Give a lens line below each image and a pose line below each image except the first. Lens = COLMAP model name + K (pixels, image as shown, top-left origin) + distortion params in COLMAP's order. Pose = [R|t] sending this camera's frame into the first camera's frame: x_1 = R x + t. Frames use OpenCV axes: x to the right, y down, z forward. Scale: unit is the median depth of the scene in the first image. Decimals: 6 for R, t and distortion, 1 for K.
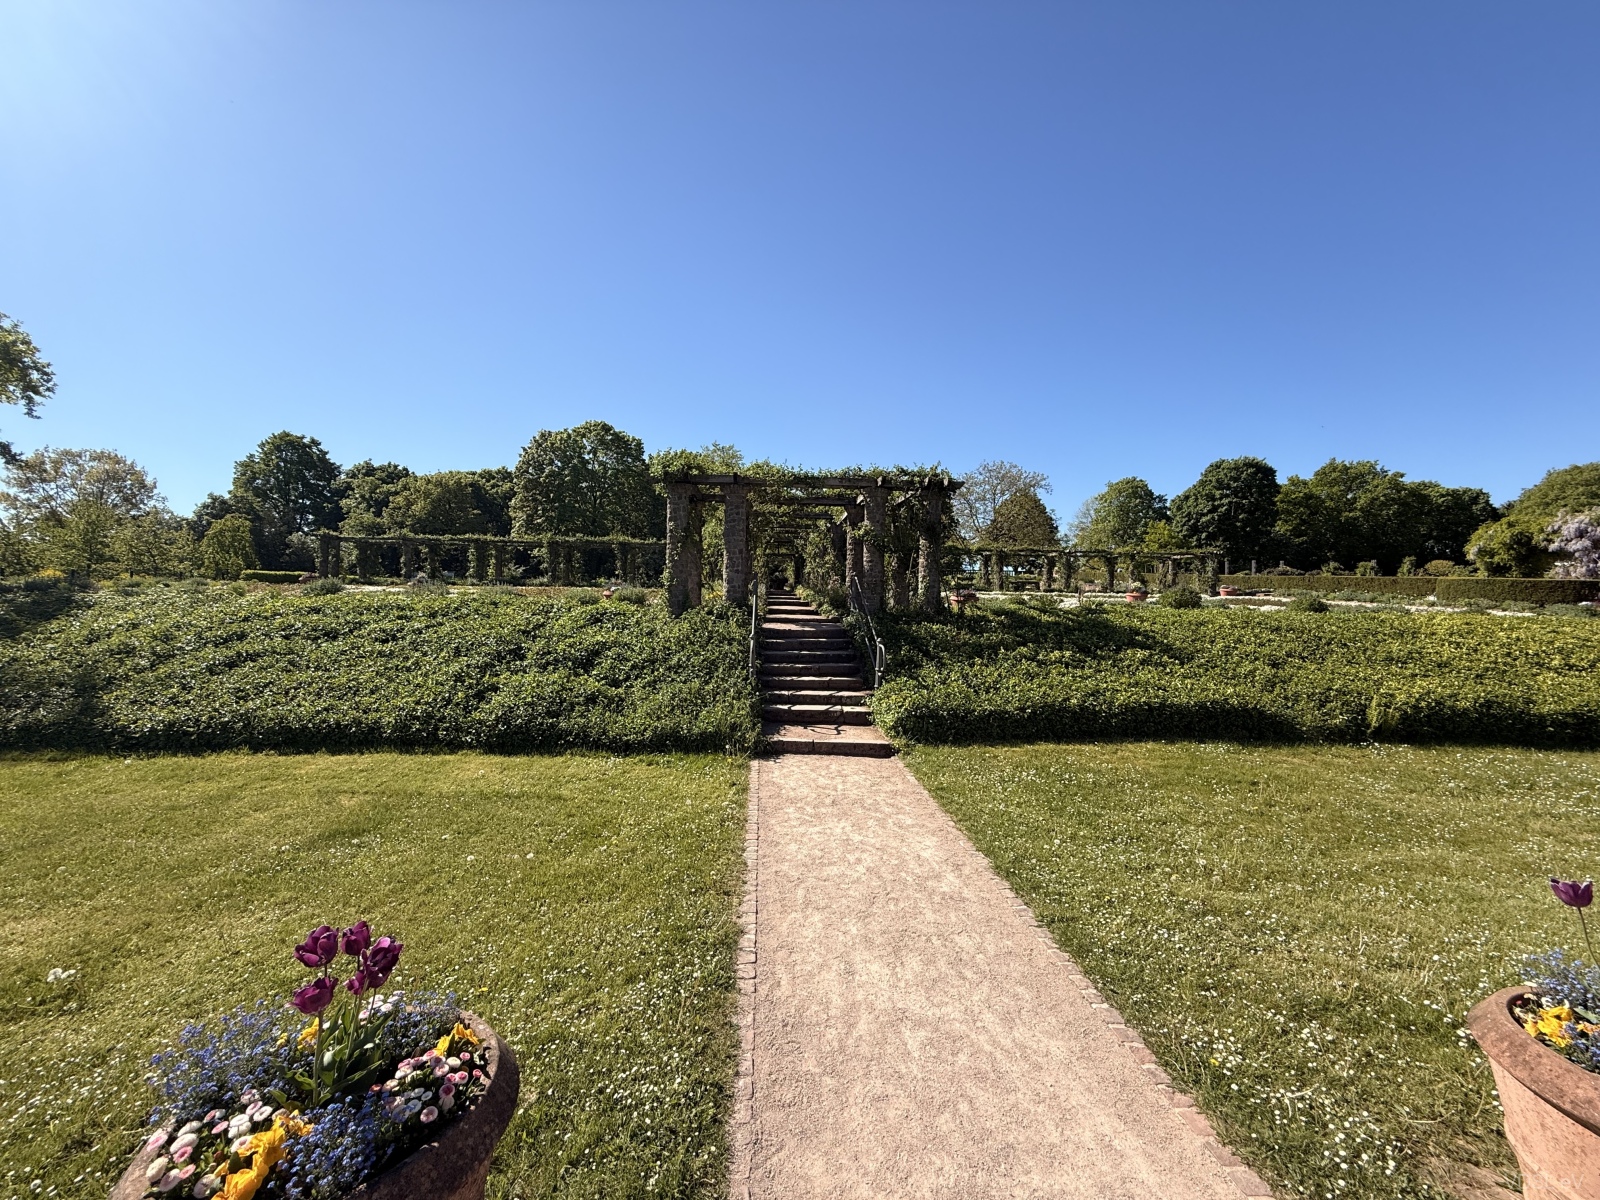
lens RADIAL K [[637.8, 0, 796.0], [0, 637.8, 600.2], [0, 0, 1]] dist [0.000555, 0.000028]
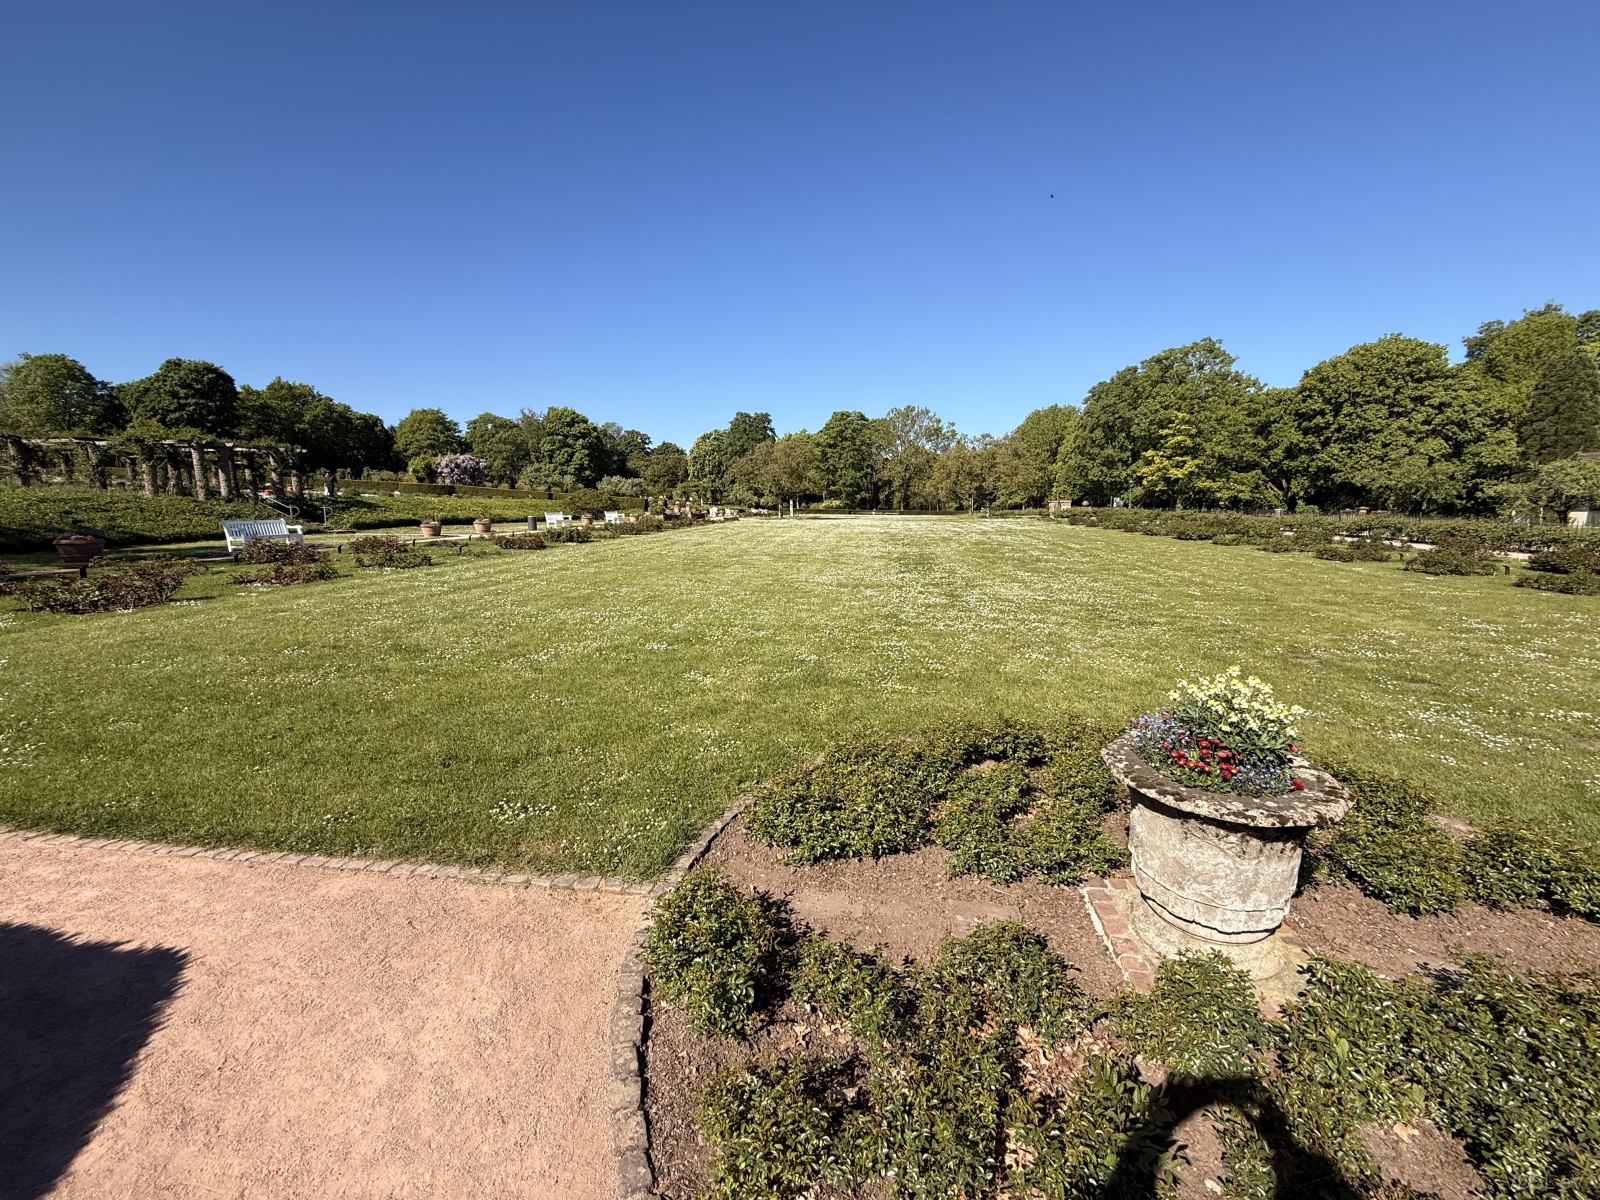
lens RADIAL K [[637.8, 0, 796.9], [0, 637.8, 602.3], [0, 0, 1]] dist [0.000555, 0.000028]
pose [[0.159987, -0.166278, 0.973014, -0.271368], [0.001121, 0.985741, 0.168268, 0.000432], [-0.987119, -0.025830, 0.157892, -0.192109]]
